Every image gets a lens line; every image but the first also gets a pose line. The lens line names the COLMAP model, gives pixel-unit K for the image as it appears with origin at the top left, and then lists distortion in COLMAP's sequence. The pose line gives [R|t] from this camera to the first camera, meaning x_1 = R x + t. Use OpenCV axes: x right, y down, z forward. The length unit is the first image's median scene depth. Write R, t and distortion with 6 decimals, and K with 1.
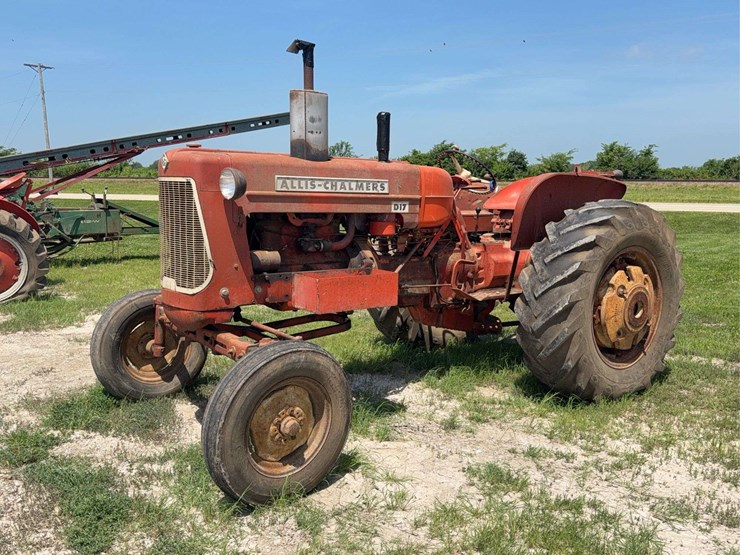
lens RADIAL K [[661.9, 0, 374.4], [0, 661.9, 282.6], [0, 0, 1]] dist [0.140579, -0.260525]
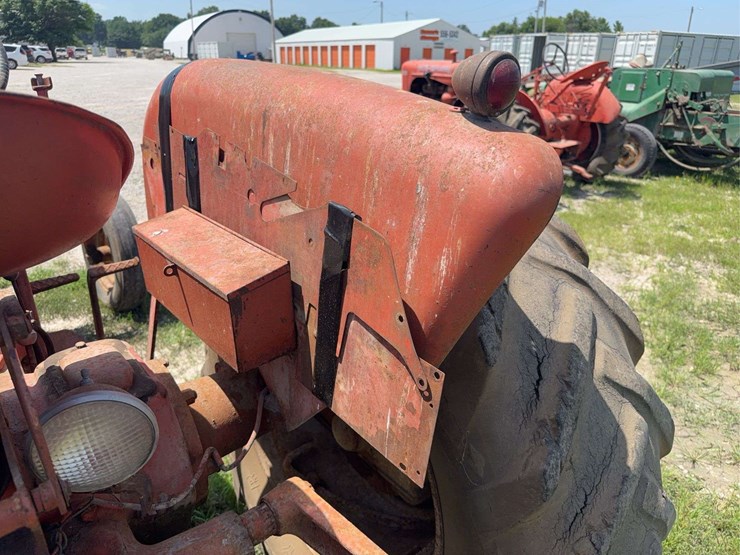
lens RADIAL K [[534.8, 0, 370.0], [0, 534.8, 277.7], [0, 0, 1]] dist [0.001417, -0.010679]
pose [[0.048675, 0.378776, -0.924208, 0.436099], [-0.169905, 0.914959, 0.366037, -0.226027], [0.984258, 0.139211, 0.108892, 1.387510]]
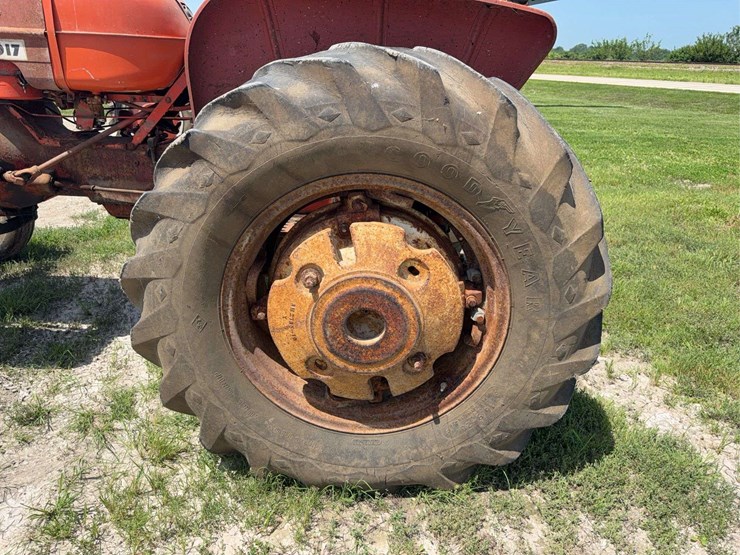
lens RADIAL K [[534.8, 0, 374.3], [0, 534.8, 284.5], [0, 0, 1]] dist [0.001417, -0.010679]
pose [[0.794242, 0.253302, -0.552285, 0.617456], [-0.113219, 0.954736, 0.275064, -0.083468], [0.596961, -0.155938, 0.786970, 0.803819]]
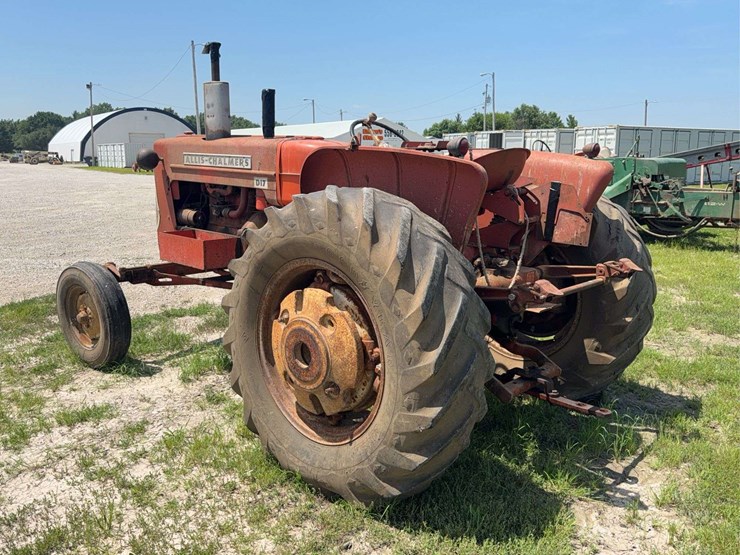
lens RADIAL K [[661.9, 0, 371.3], [0, 661.9, 279.1], [0, 0, 1]] dist [0.140579, -0.260525]
pose [[0.165598, 0.172132, -0.971055, 1.096575], [-0.150215, 0.977563, 0.147668, -0.148096], [0.974686, 0.121414, 0.187739, 1.006810]]
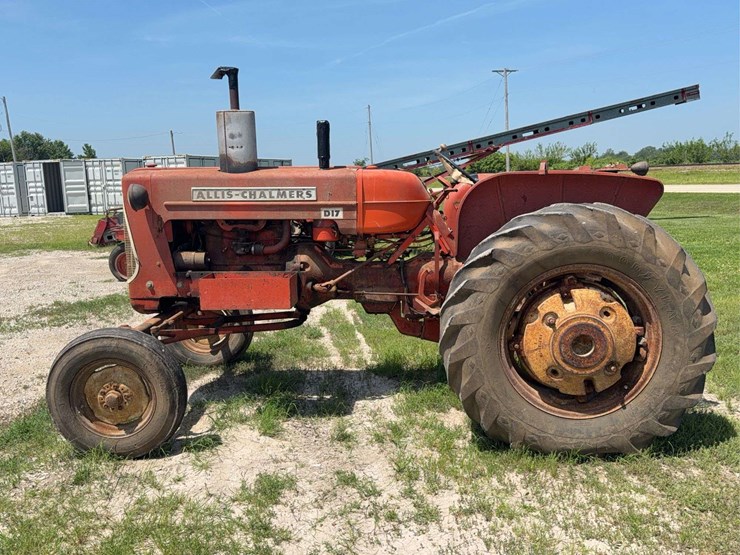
lens RADIAL K [[661.9, 0, 369.5], [0, 661.9, 279.7], [0, 0, 1]] dist [0.140579, -0.260525]
pose [[0.764089, 0.065697, -0.641757, 0.748513], [-0.058286, 0.997763, 0.032745, -0.050239], [0.642473, 0.012385, 0.766209, 0.268535]]
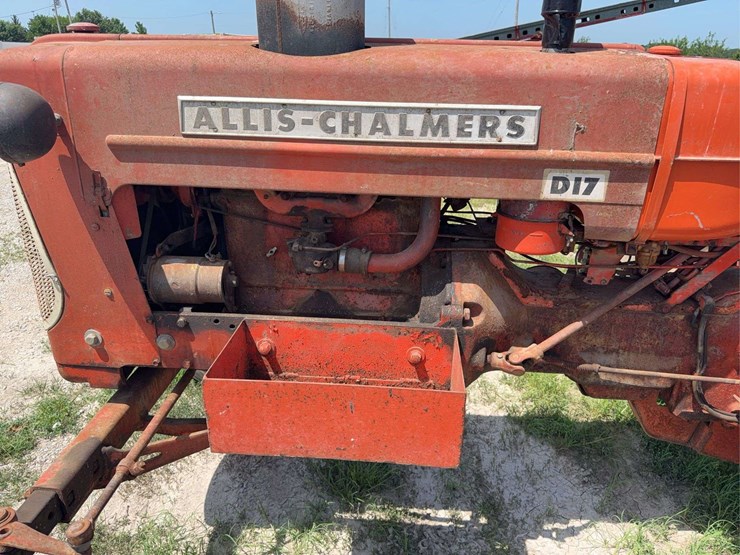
lens RADIAL K [[534.8, 0, 369.5], [0, 534.8, 280.9], [0, 0, 1]] dist [0.001417, -0.010679]
pose [[0.749857, 0.245541, -0.614348, 0.147211], [-0.094591, 0.958829, 0.267766, -0.133457], [0.654802, -0.142674, 0.742211, 0.719236]]
